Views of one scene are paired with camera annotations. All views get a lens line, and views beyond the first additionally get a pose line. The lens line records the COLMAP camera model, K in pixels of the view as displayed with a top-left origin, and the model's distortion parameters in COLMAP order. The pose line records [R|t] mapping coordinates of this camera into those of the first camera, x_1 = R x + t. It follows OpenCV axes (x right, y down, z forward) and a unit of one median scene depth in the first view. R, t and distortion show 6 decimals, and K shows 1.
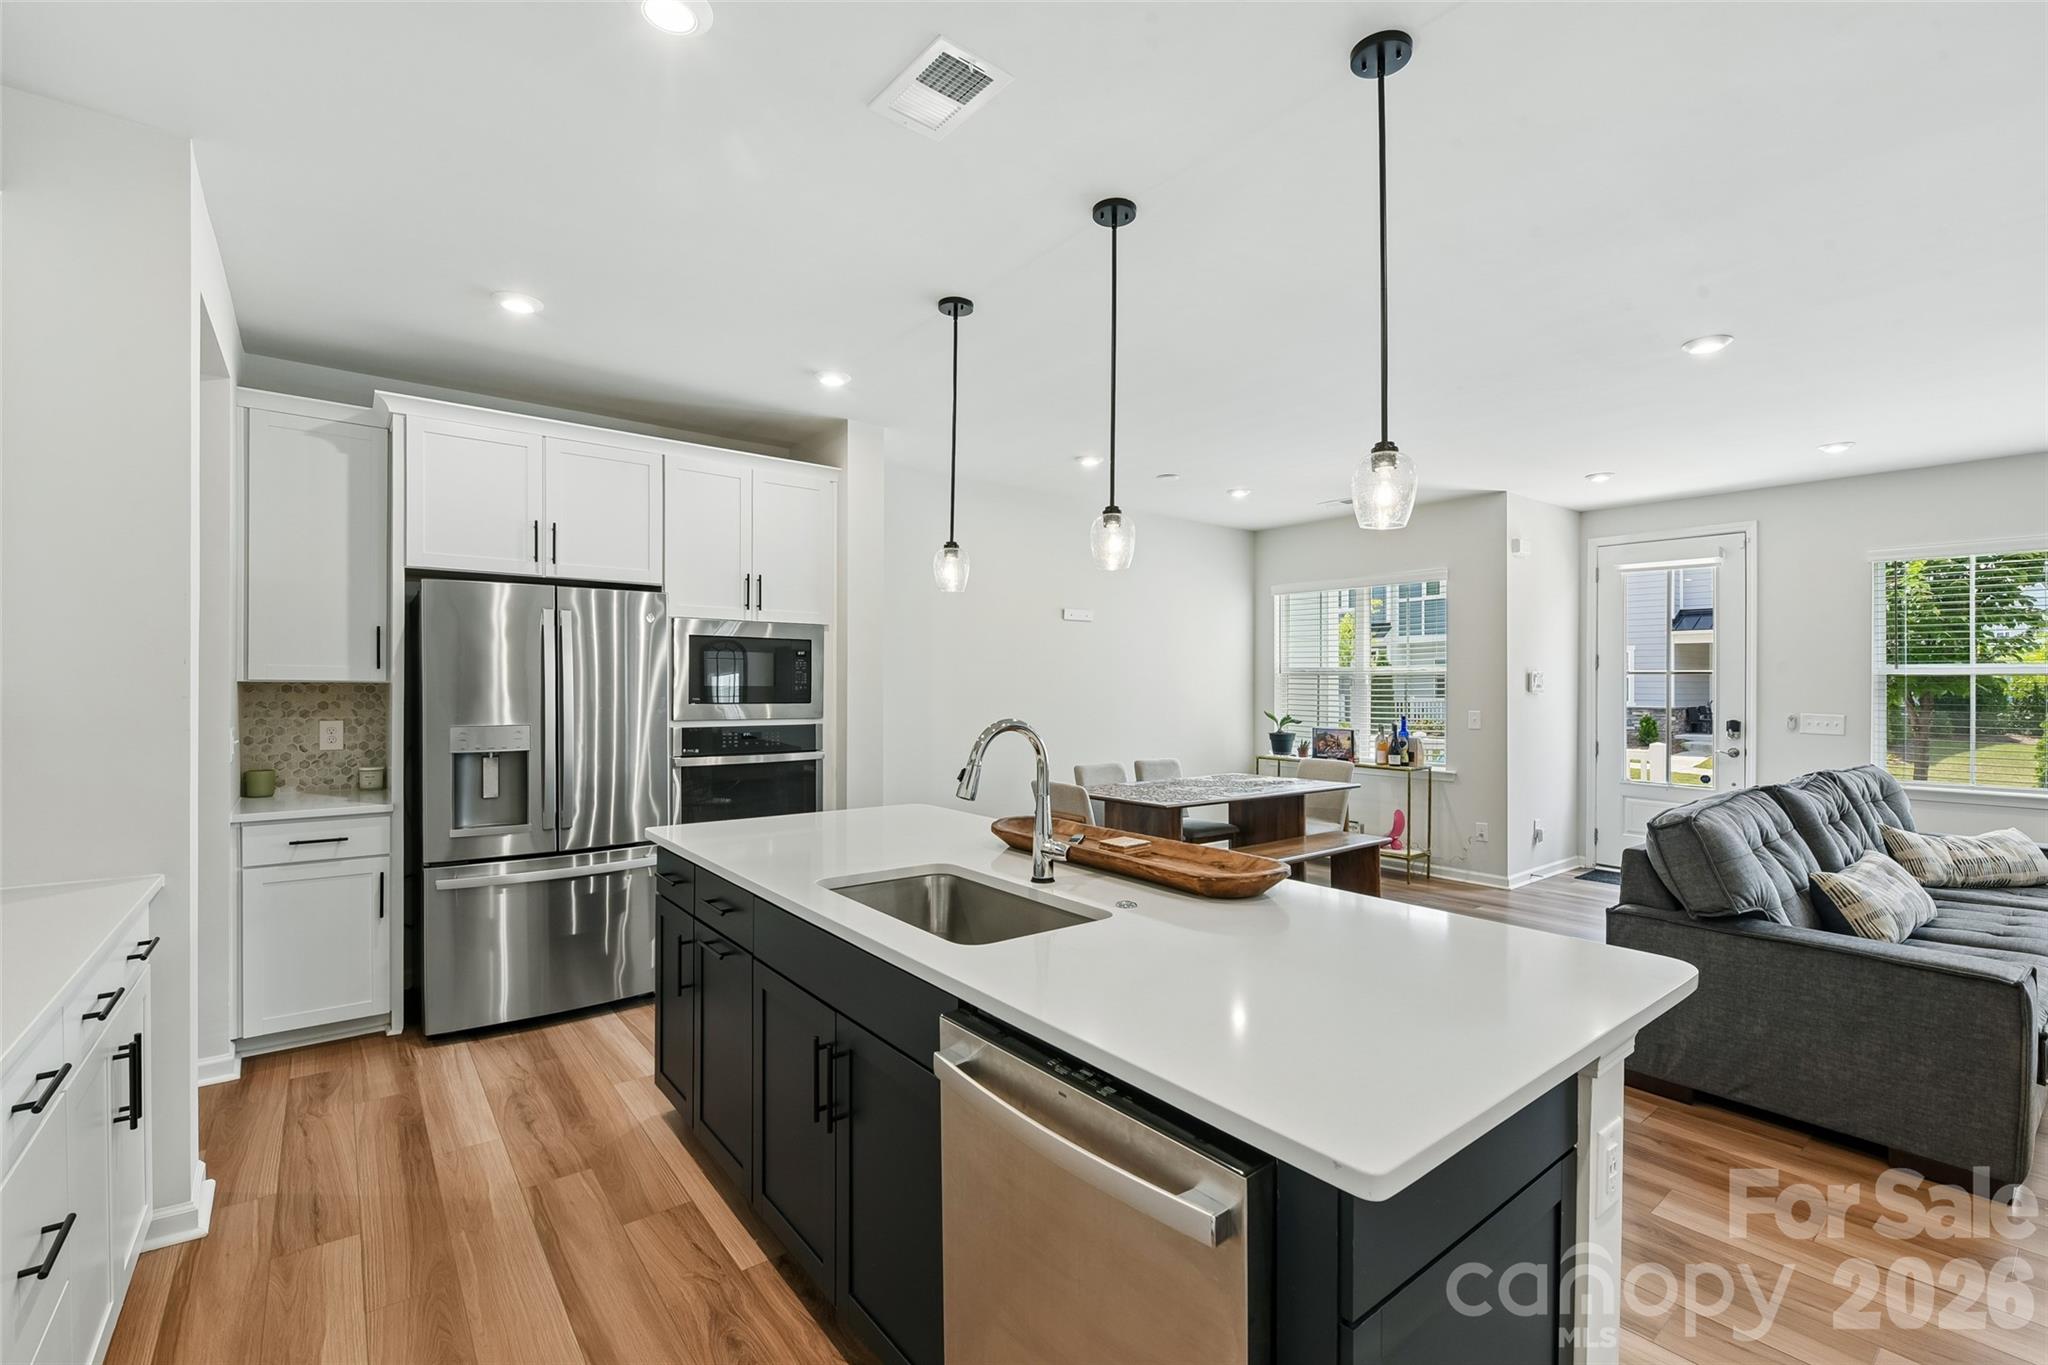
lens RADIAL K [[880.9, 0, 1019.6], [0, 880.9, 678.9], [0, 0, 1]] dist [-0.004844, -0.003468]
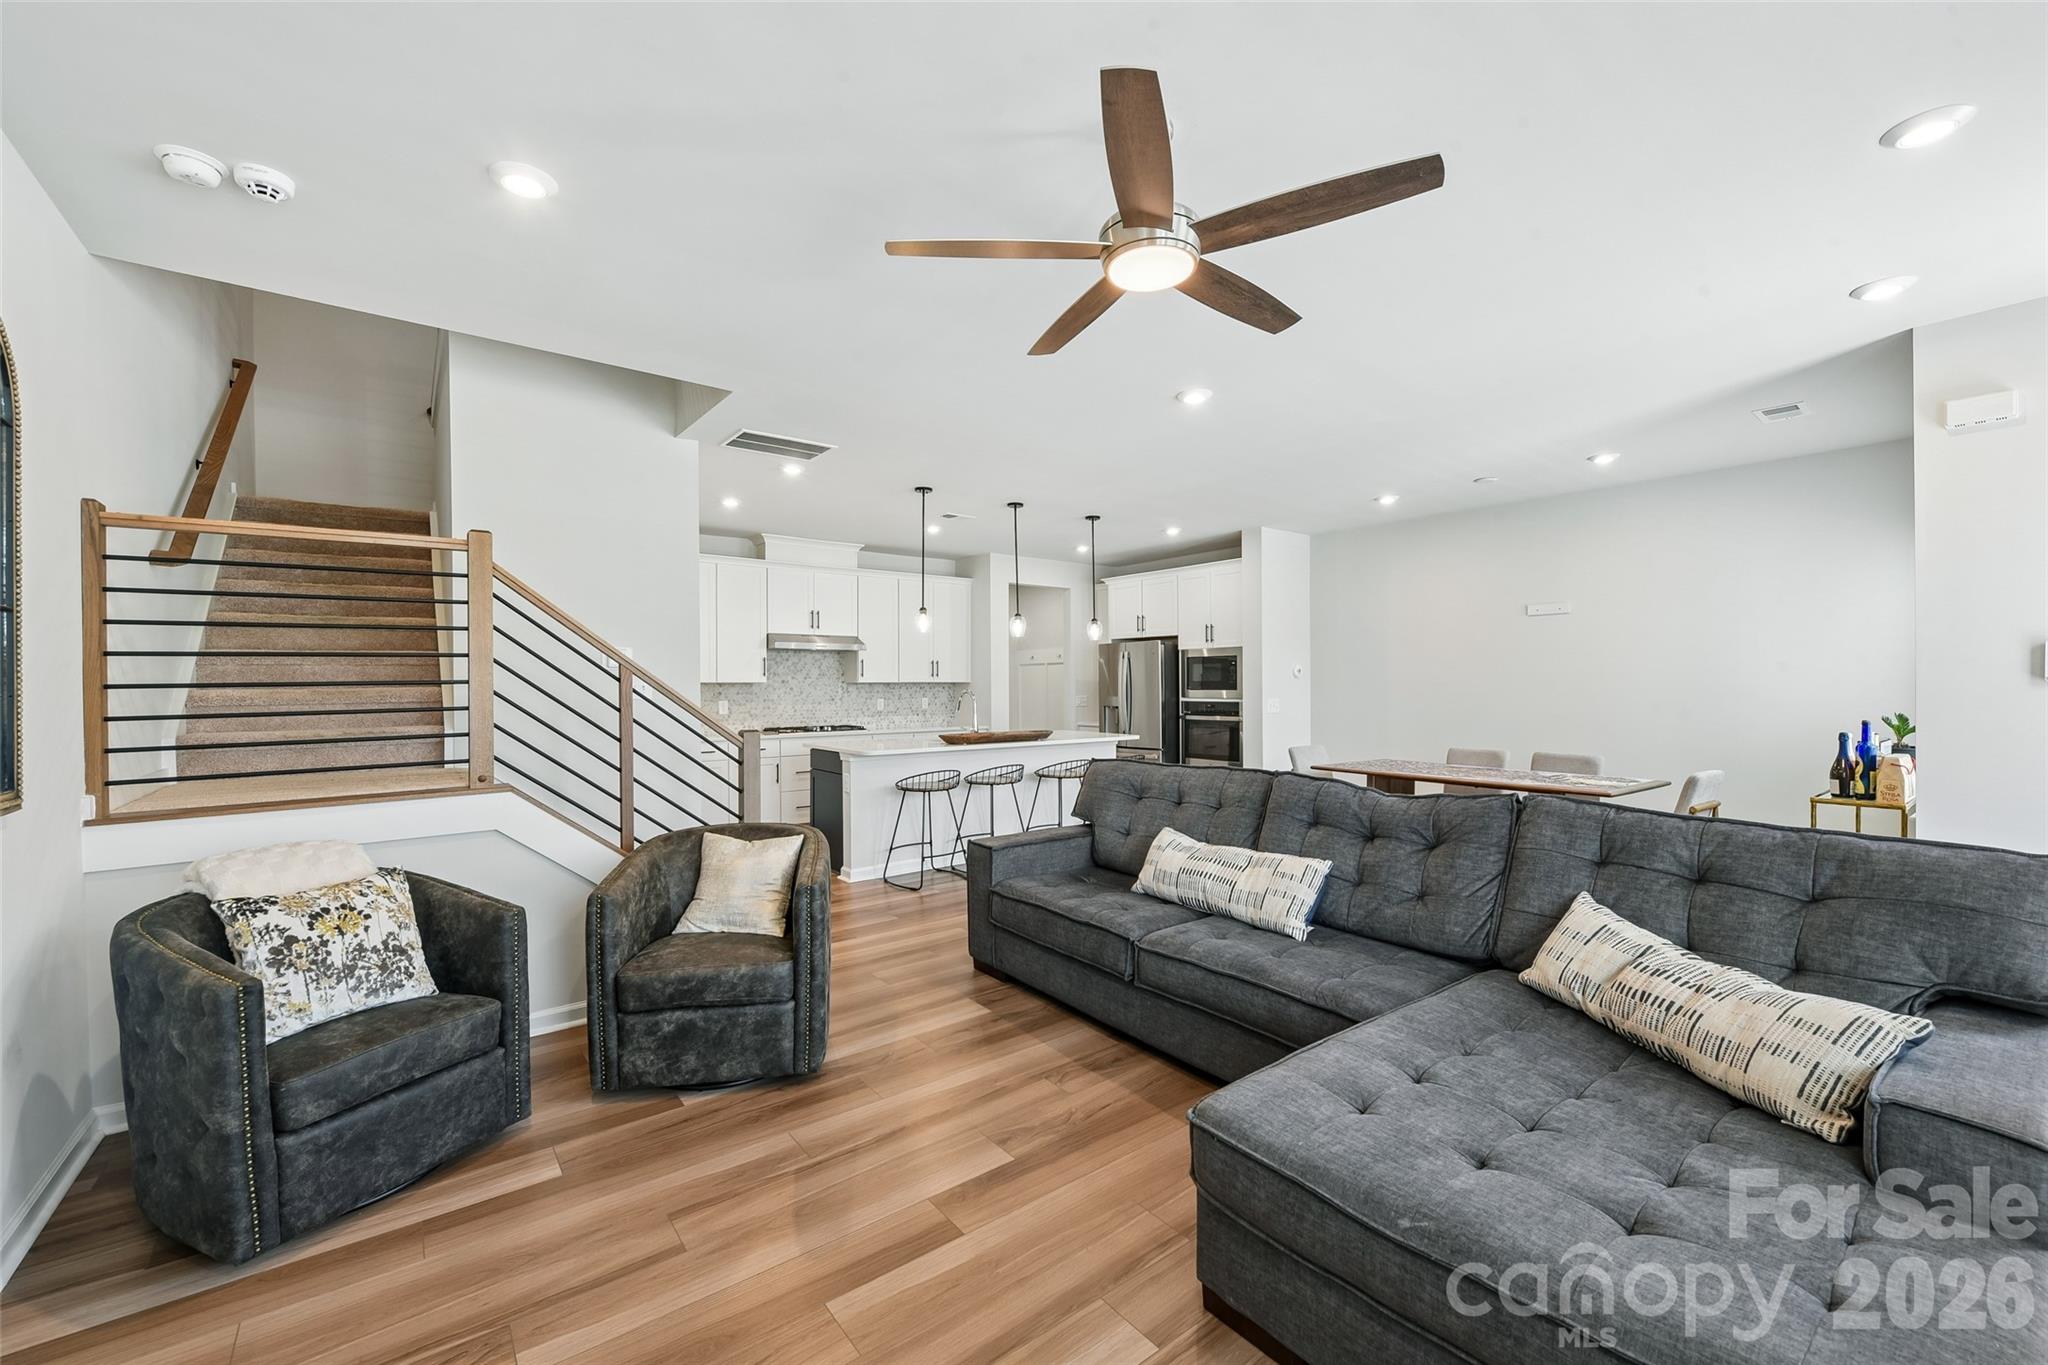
lens RADIAL K [[821.6, 0, 1014.5], [0, 821.6, 684.9], [0, 0, 1]] dist [0.000073, -0.004884]
pose [[-0.038650, -0.002308, -0.999250, 1.005640], [0.006775, 0.999974, -0.002572, 0.012197], [0.999230, -0.006869, -0.038633, 0.413230]]
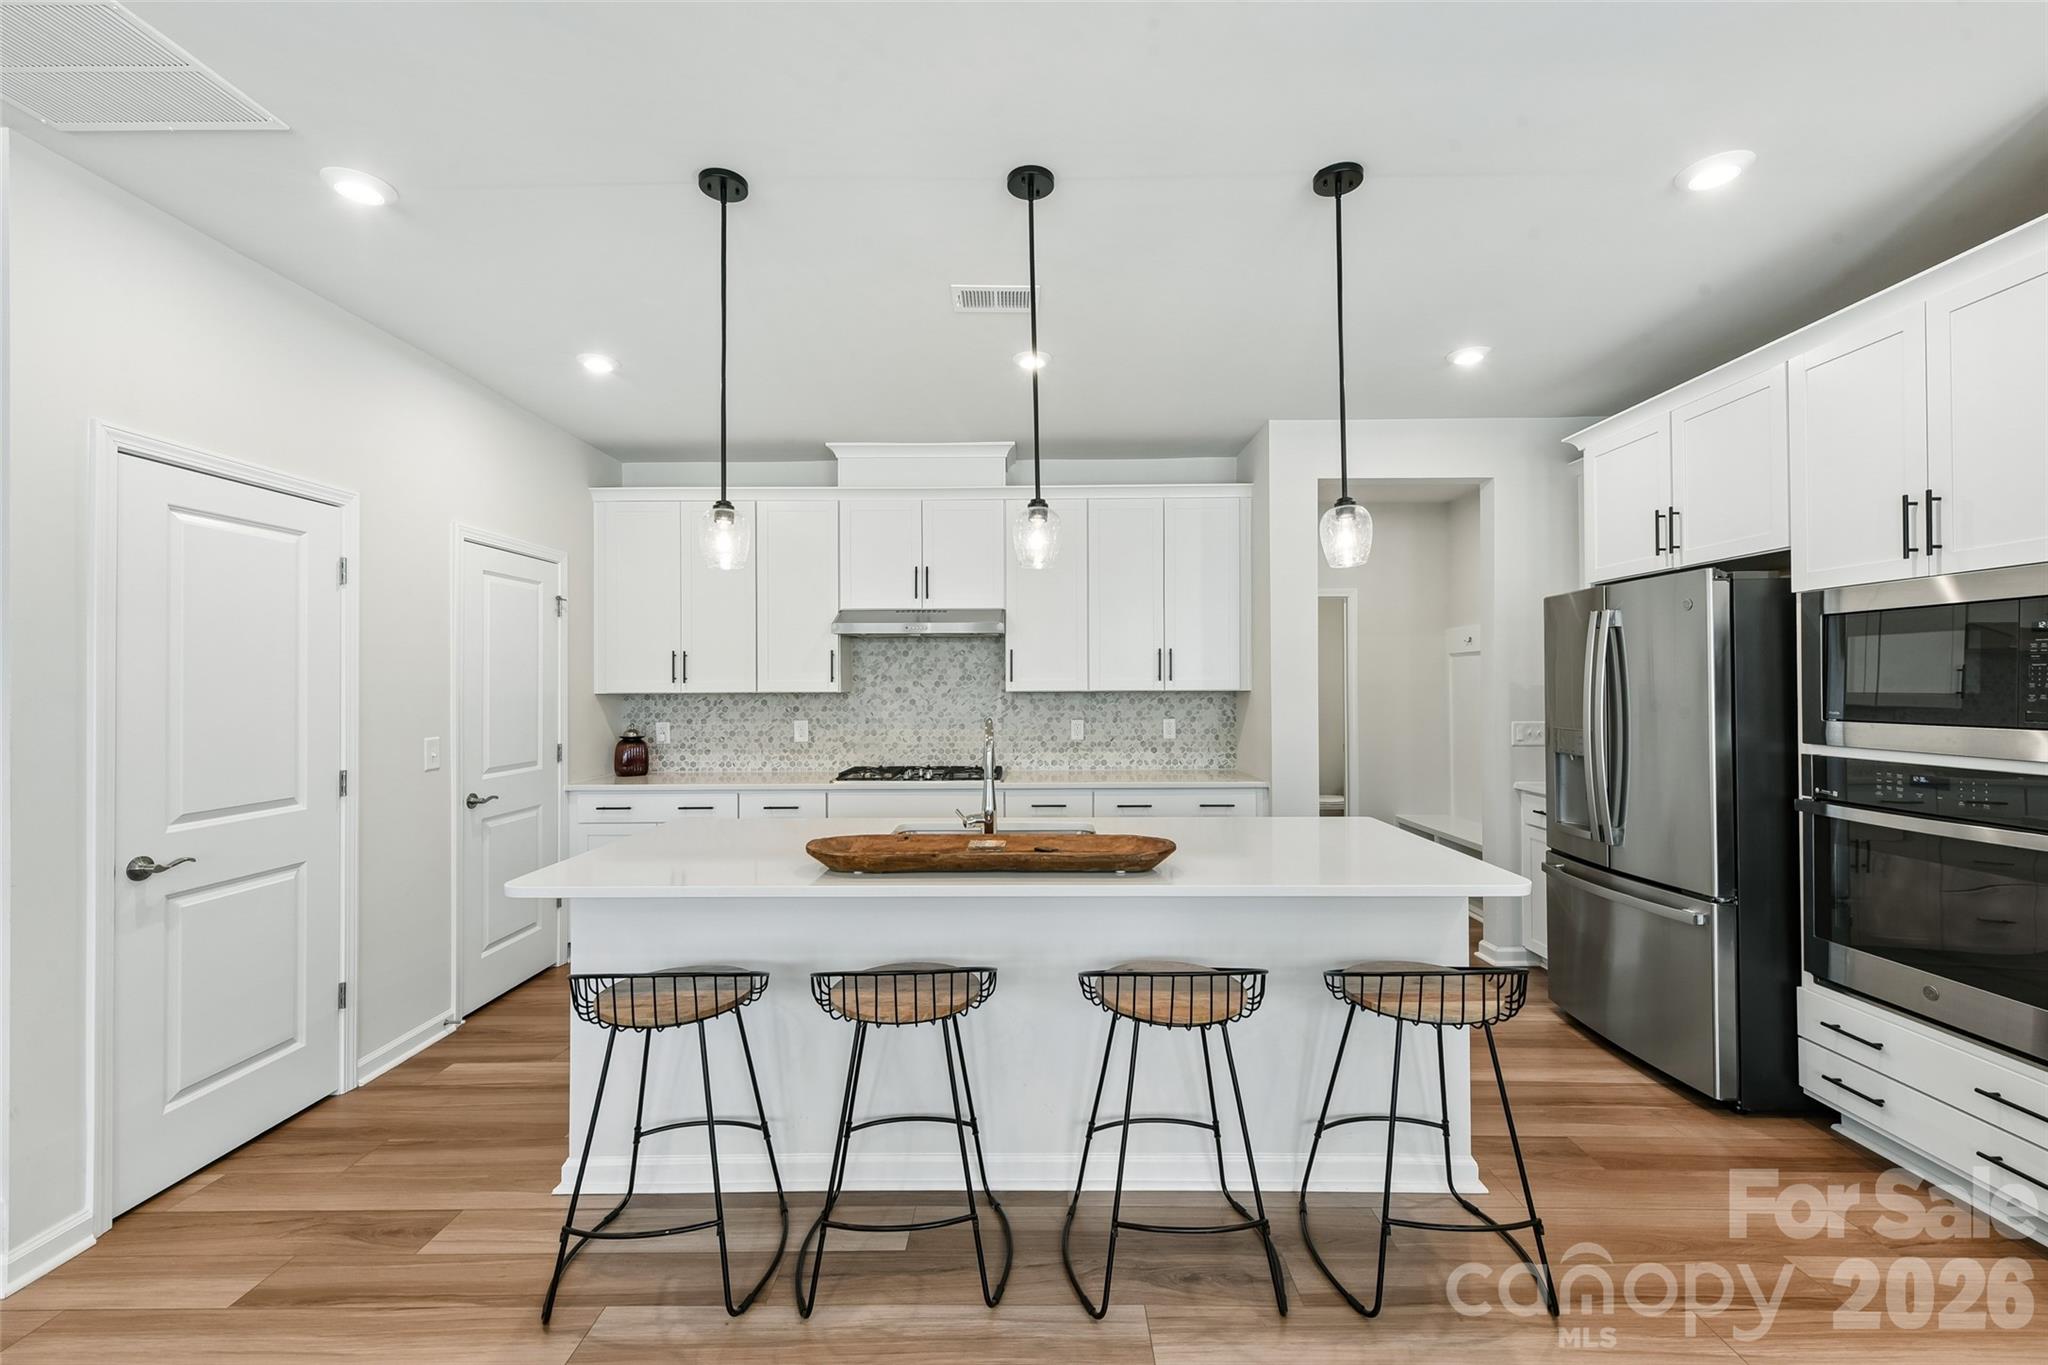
lens RADIAL K [[840.7, 0, 1023.5], [0, 840.7, 680.6], [0, 0, 1]] dist [0.016153, -0.000958]
pose [[-0.640989, -0.005035, -0.767533, 0.311068], [0.004850, 0.999932, -0.010610, 0.002248], [0.767535, -0.010523, -0.640921, 0.591186]]
